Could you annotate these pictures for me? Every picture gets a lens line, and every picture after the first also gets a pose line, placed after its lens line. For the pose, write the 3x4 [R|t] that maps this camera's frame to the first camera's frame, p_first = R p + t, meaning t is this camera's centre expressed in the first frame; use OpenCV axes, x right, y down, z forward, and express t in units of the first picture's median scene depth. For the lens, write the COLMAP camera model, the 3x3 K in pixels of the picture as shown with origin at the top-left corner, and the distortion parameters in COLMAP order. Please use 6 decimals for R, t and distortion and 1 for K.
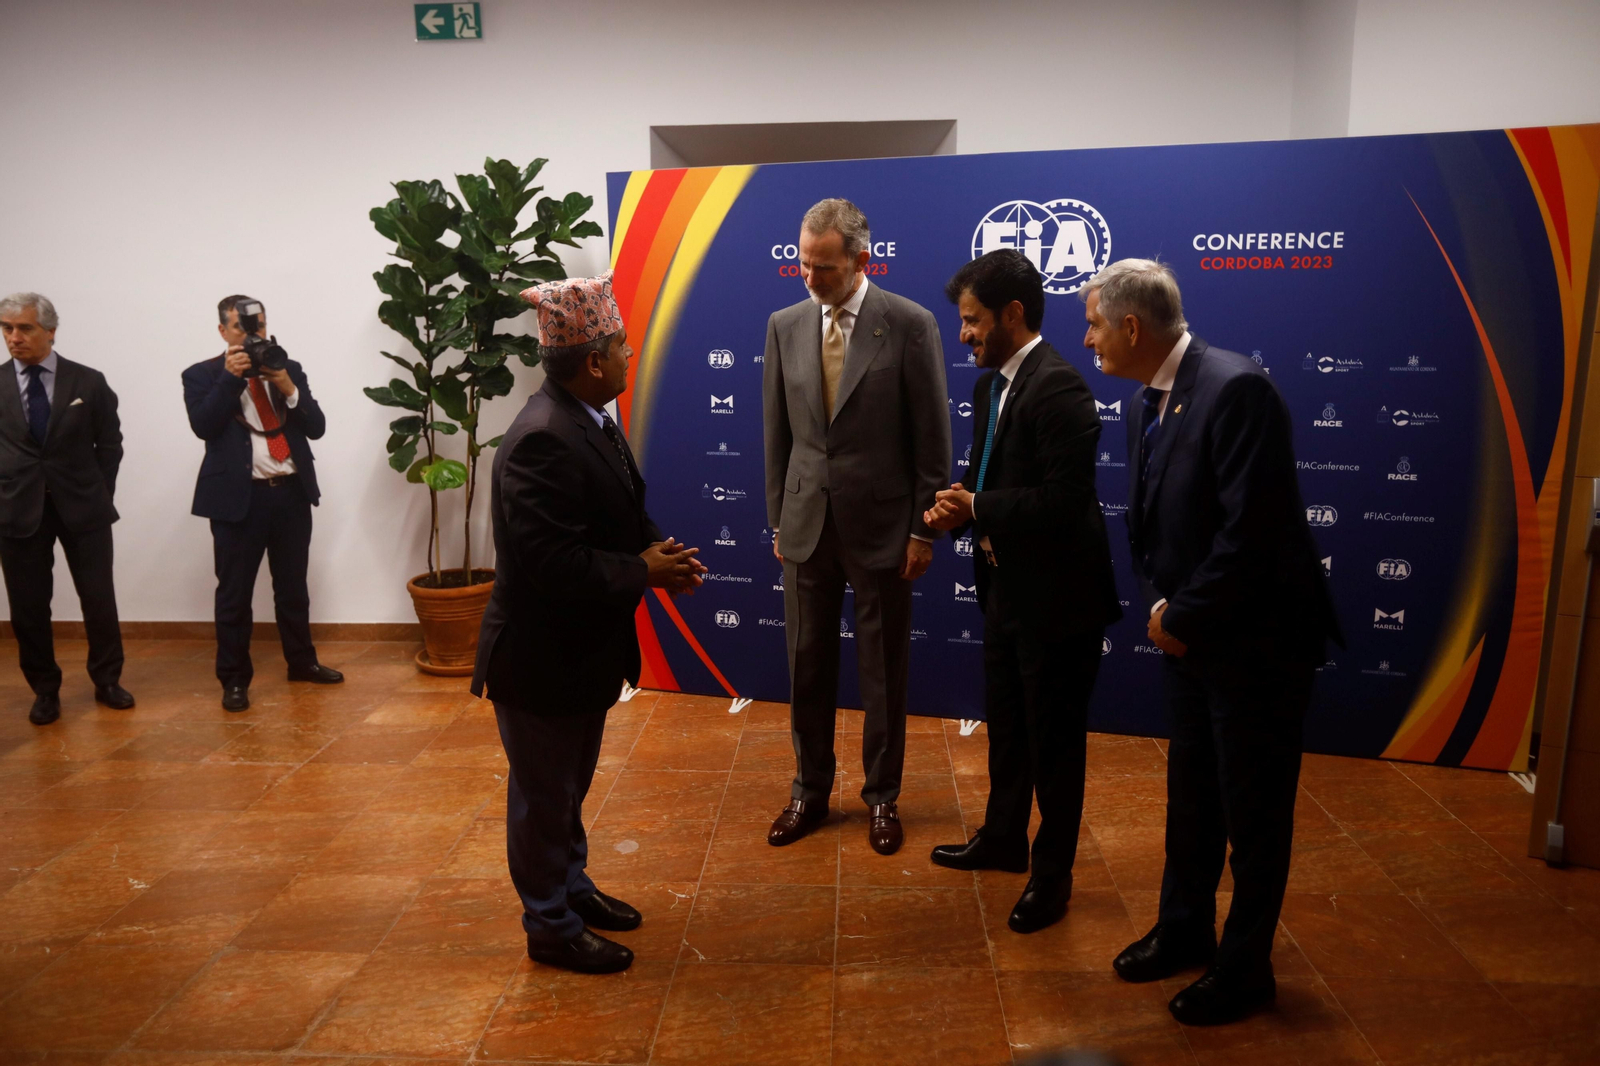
lens RADIAL K [[1095.4, 0, 797.6], [0, 1095.4, 529.4], [0, 0, 1]] dist [-0.047038, 0.066088]
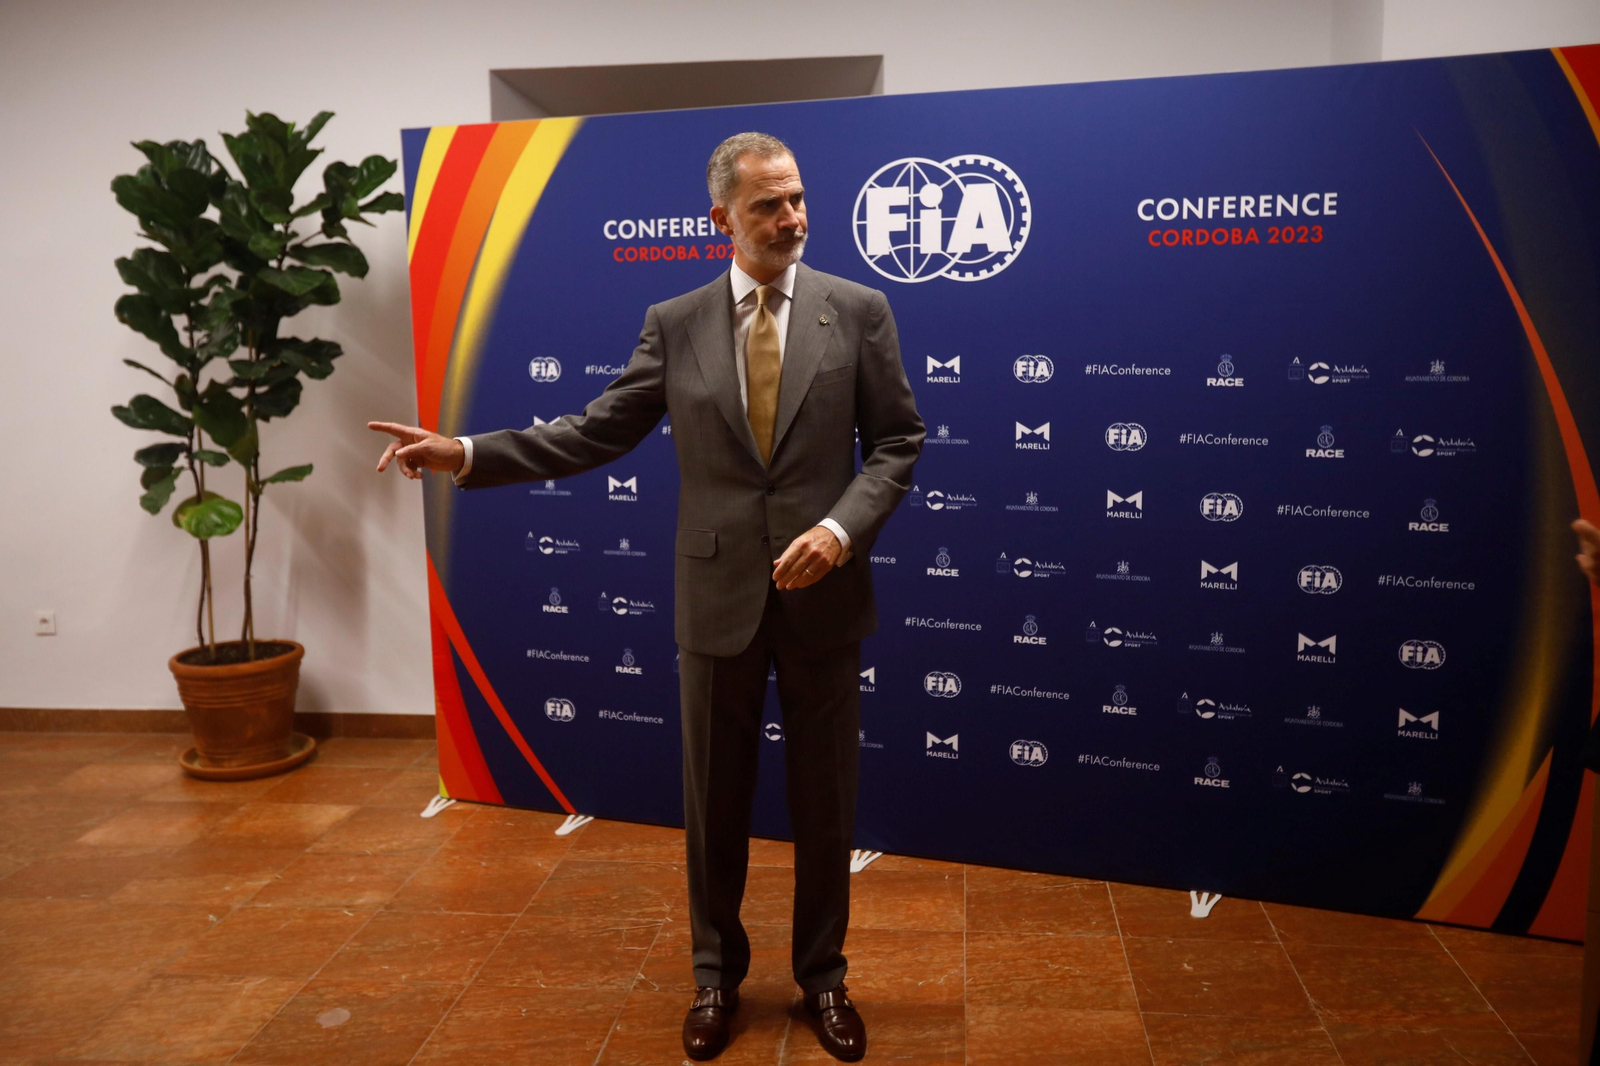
lens RADIAL K [[1407.5, 0, 798.6], [0, 1407.5, 529.2], [0, 0, 1]] dist [-0.015802, 0.097706]
pose [[0.998069, 0.004594, -0.061938, 0.196288], [-0.007200, 0.999096, -0.041906, -0.004478], [0.061689, 0.042271, 0.997200, 0.038481]]
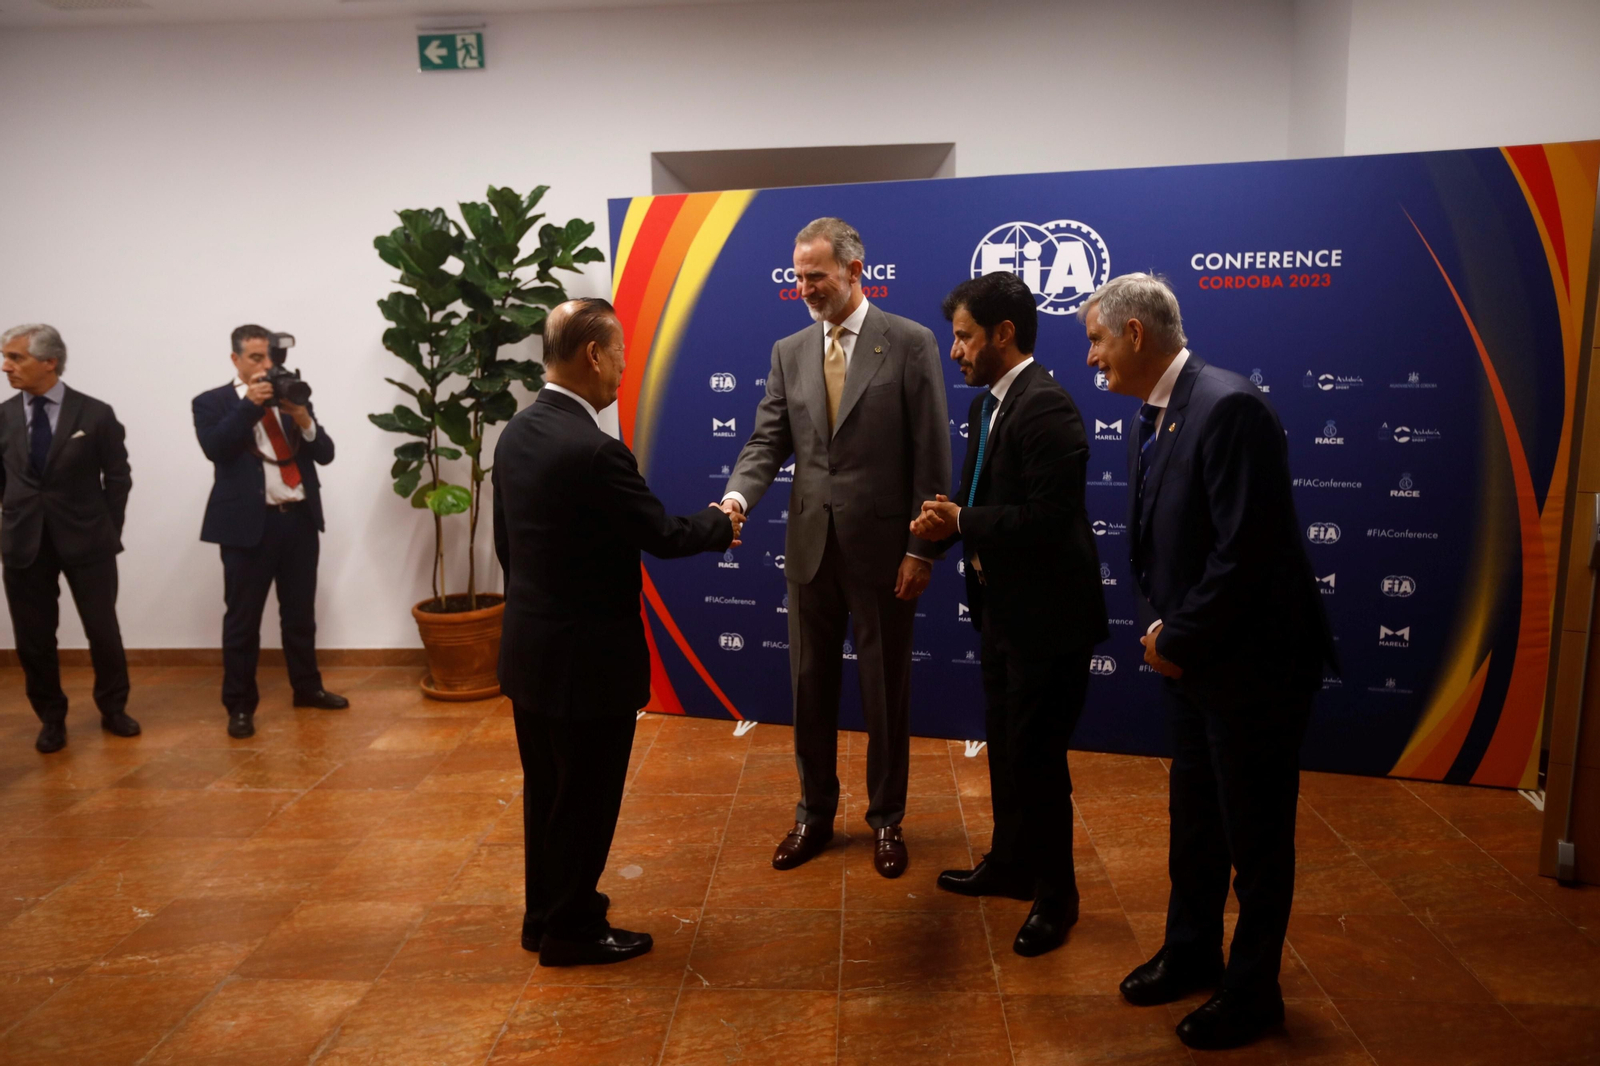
lens RADIAL K [[1095.4, 0, 797.6], [0, 1095.4, 529.4], [0, 0, 1]] dist [-0.047038, 0.066088]
pose [[0.999939, -0.009093, -0.006221, 0.004301], [0.008976, 0.999787, -0.018602, -0.001788], [0.006389, 0.018545, 0.999808, -0.001462]]
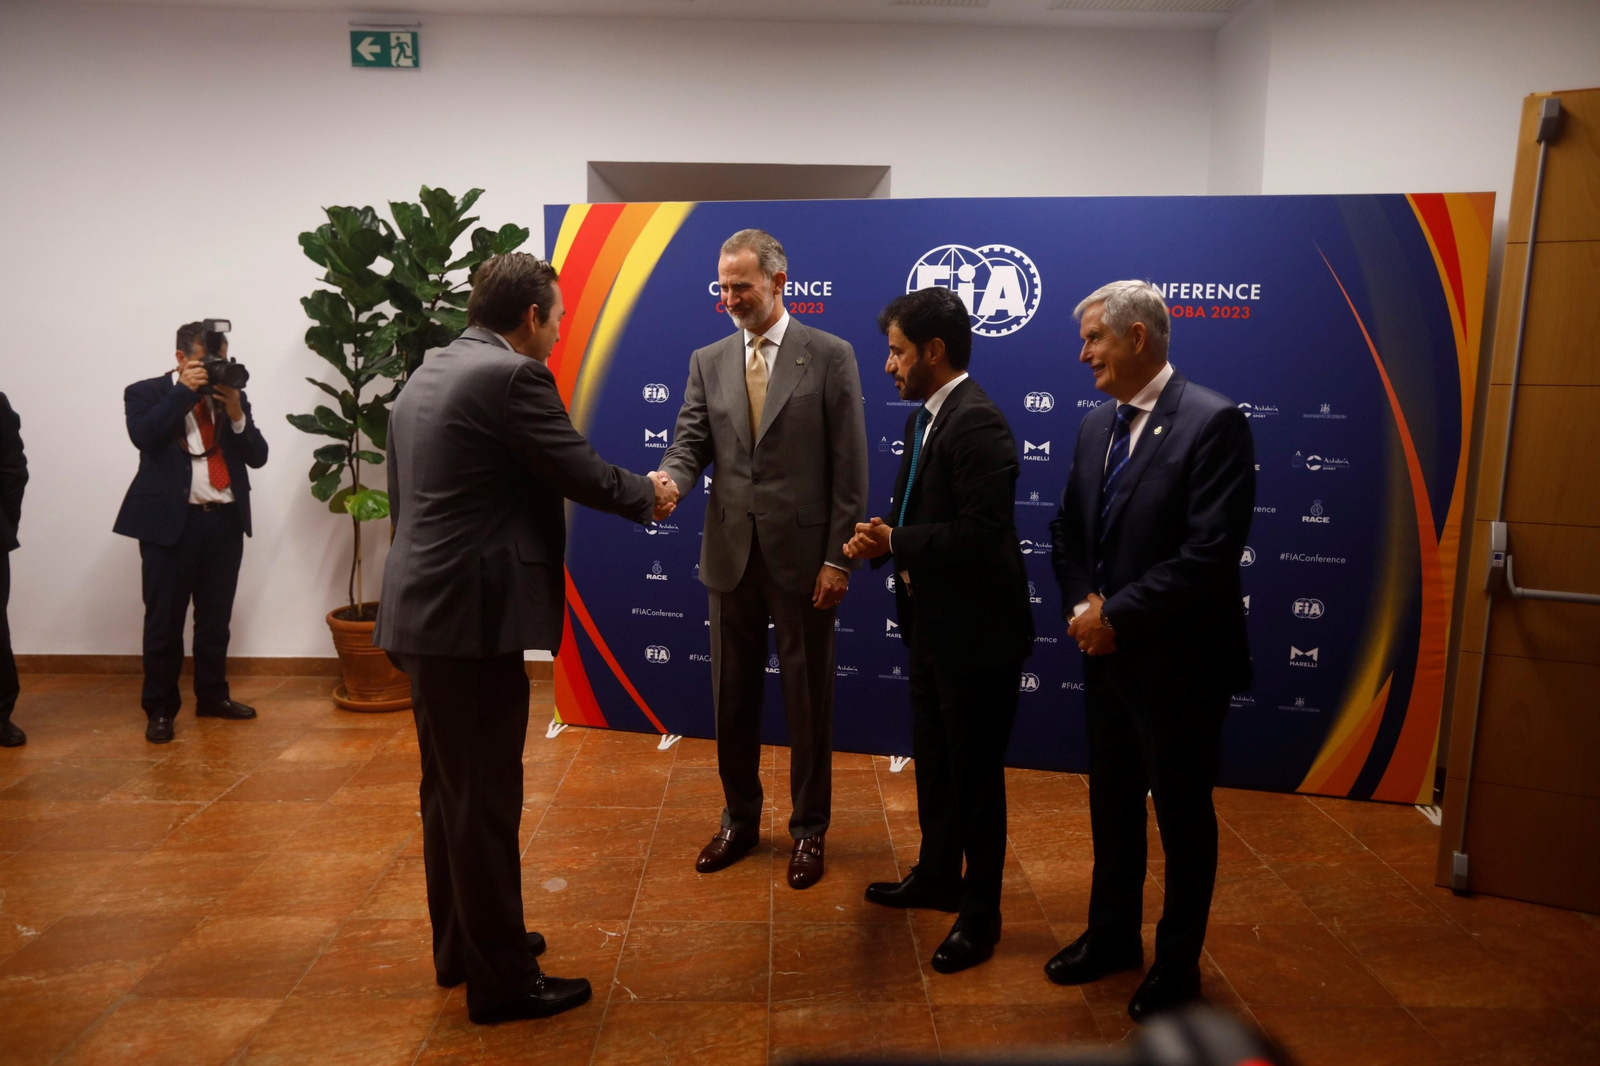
lens RADIAL K [[1095.4, 0, 797.6], [0, 1095.4, 529.4], [0, 0, 1]] dist [-0.047038, 0.066088]
pose [[0.997367, 0.013937, 0.071173, -0.012037], [-0.011194, 0.999185, -0.038788, 0.007086], [-0.071655, 0.037889, 0.996710, -0.001442]]
